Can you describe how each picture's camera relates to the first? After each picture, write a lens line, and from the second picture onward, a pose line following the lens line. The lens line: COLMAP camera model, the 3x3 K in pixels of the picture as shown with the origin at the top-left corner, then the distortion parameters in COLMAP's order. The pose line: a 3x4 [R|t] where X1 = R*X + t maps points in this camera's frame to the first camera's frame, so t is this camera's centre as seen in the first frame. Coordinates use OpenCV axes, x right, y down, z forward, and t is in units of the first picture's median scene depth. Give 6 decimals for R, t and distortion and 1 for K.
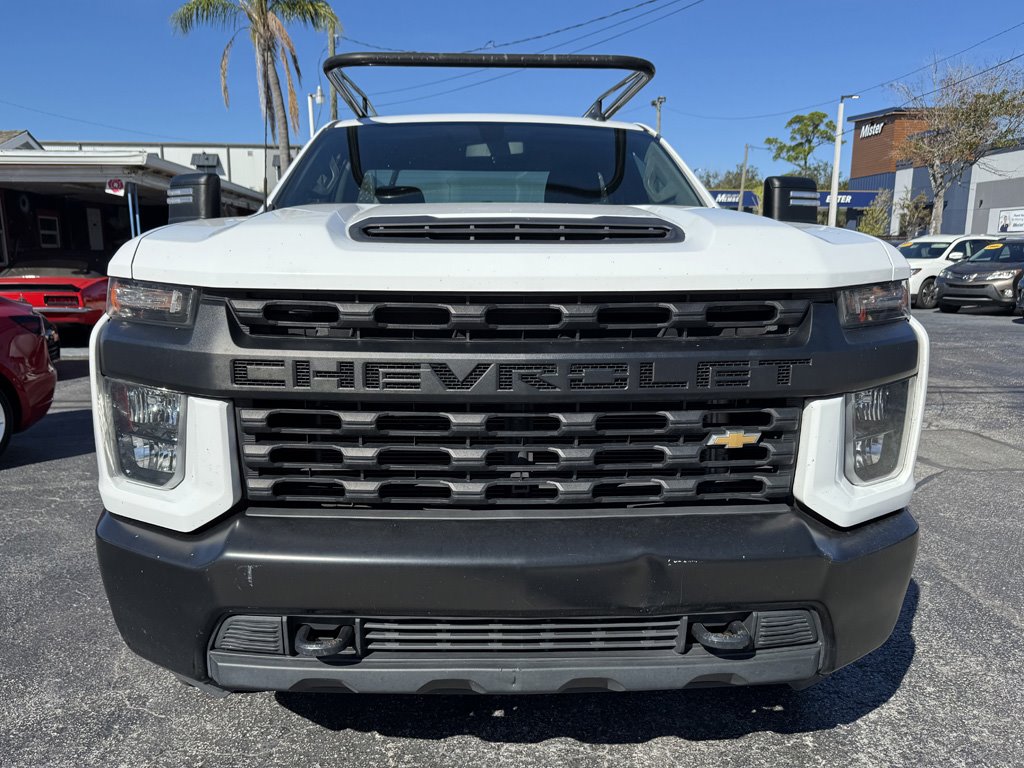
lens RADIAL K [[834.8, 0, 497.7], [0, 834.8, 426.1], [0, 0, 1]] dist [0.007279, -0.012986]
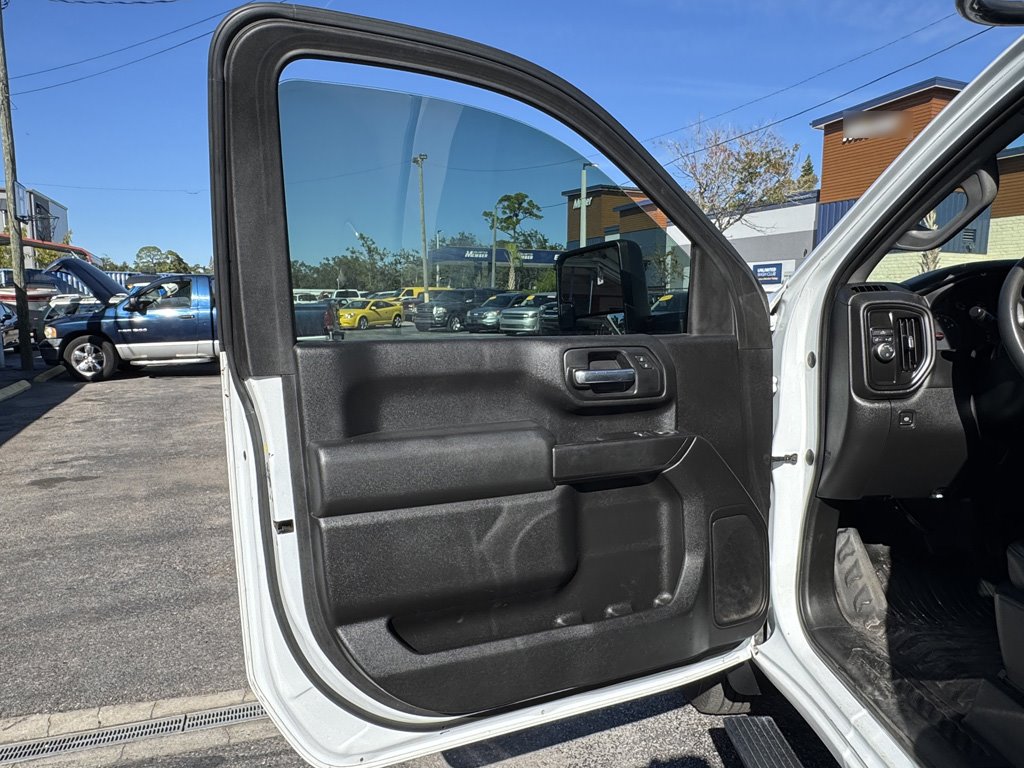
lens RADIAL K [[673.1, 0, 507.1], [0, 673.1, 396.9], [0, 0, 1]] dist [0.006148, -0.003516]
pose [[0.939310, -0.047264, 0.339797, -0.010427], [0.069006, 0.996250, -0.052183, -0.093333], [-0.336057, 0.072465, 0.939050, 0.446298]]
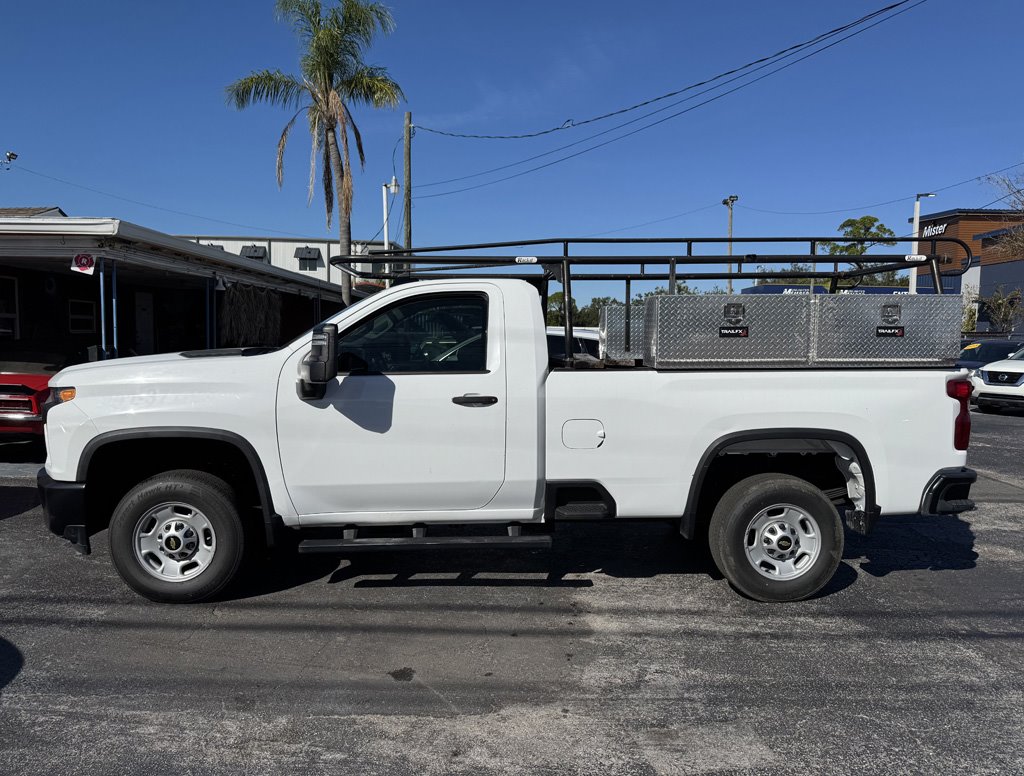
lens RADIAL K [[752.6, 0, 510.6], [0, 752.6, 396.7], [0, 0, 1]] dist [0.019058, -0.019116]
pose [[0.996905, 0.023194, -0.075113, -0.003534], [-0.032486, 0.991631, -0.124951, -0.052238], [0.071586, 0.127004, 0.989316, 0.205895]]
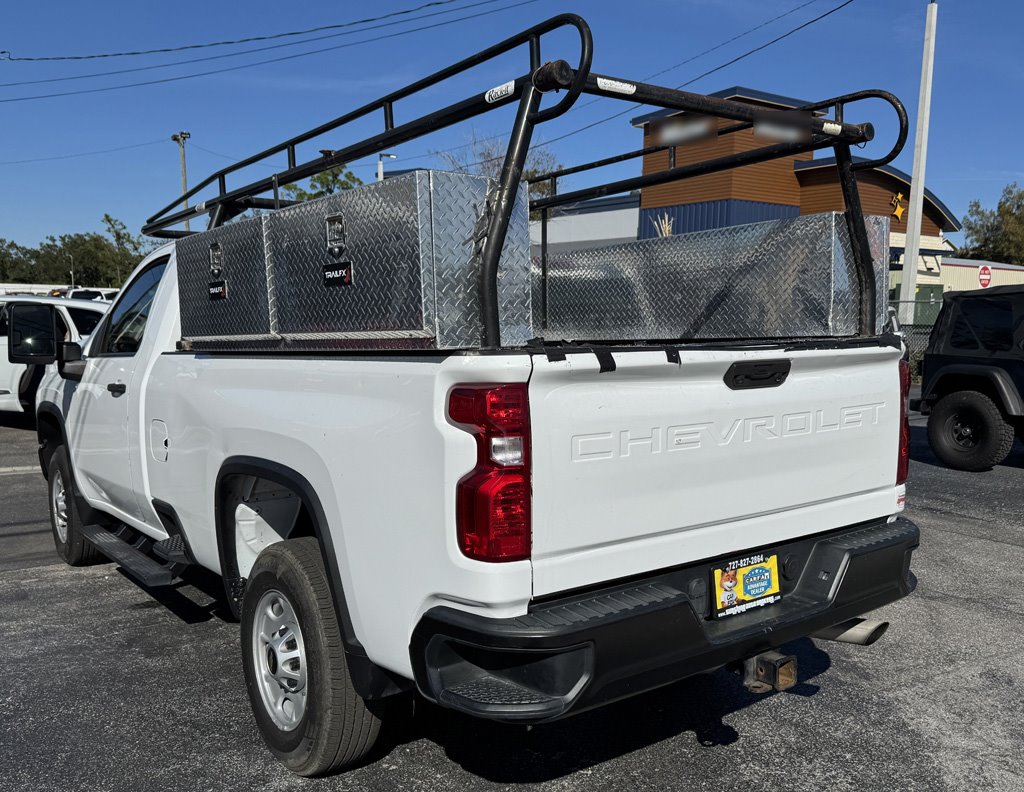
lens RADIAL K [[923.2, 0, 539.7], [0, 923.2, 407.6], [0, 0, 1]] dist [0.075063, -0.063715]
pose [[0.841654, -0.046754, 0.537990, -0.075087], [0.096143, 0.993302, -0.064087, -0.017183], [-0.531390, 0.105663, 0.840512, 0.012721]]
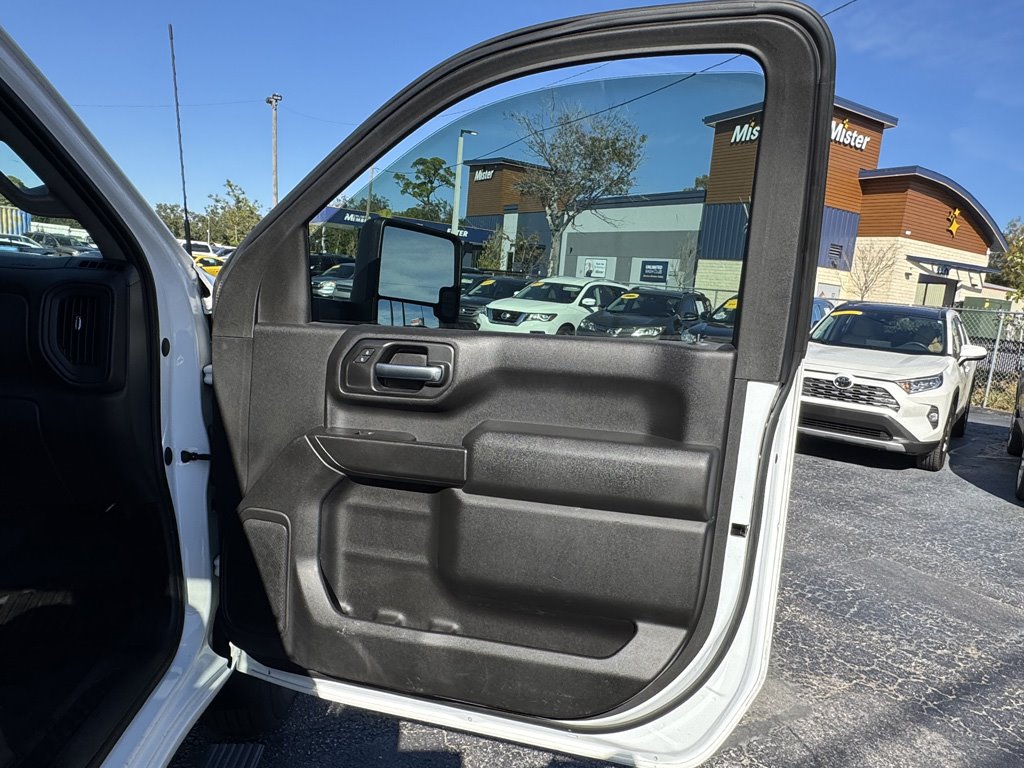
lens RADIAL K [[714.1, 0, 547.8], [0, 714.1, 415.8], [0, 0, 1]] dist [0.017996, -0.012993]
pose [[0.869574, -0.004895, 0.493779, 0.144979], [0.006711, 0.999976, -0.001905, -0.088853], [-0.493757, 0.004970, 0.869586, 0.392209]]
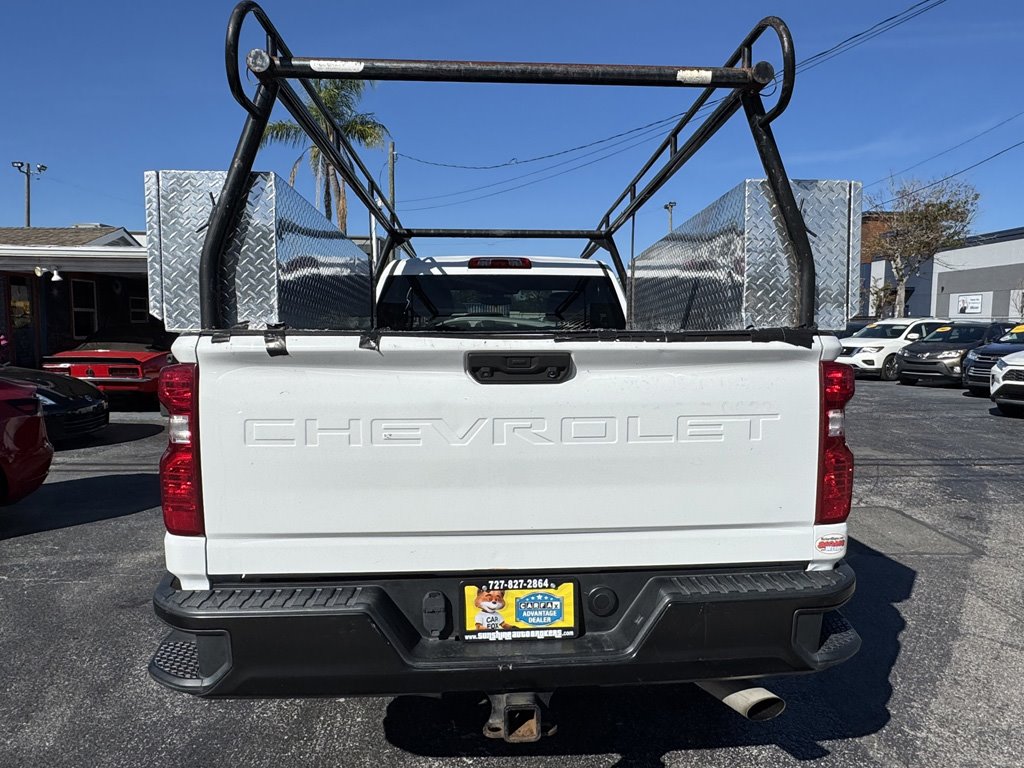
lens RADIAL K [[709.4, 0, 540.0], [0, 709.4, 382.4], [0, 0, 1]] dist [-0.017667, 0.010097]
pose [[0.999883, 0.010709, -0.010887, 0.040560], [-0.011949, 0.992572, -0.121074, -0.014805], [0.009509, 0.121190, 0.992584, 0.021965]]
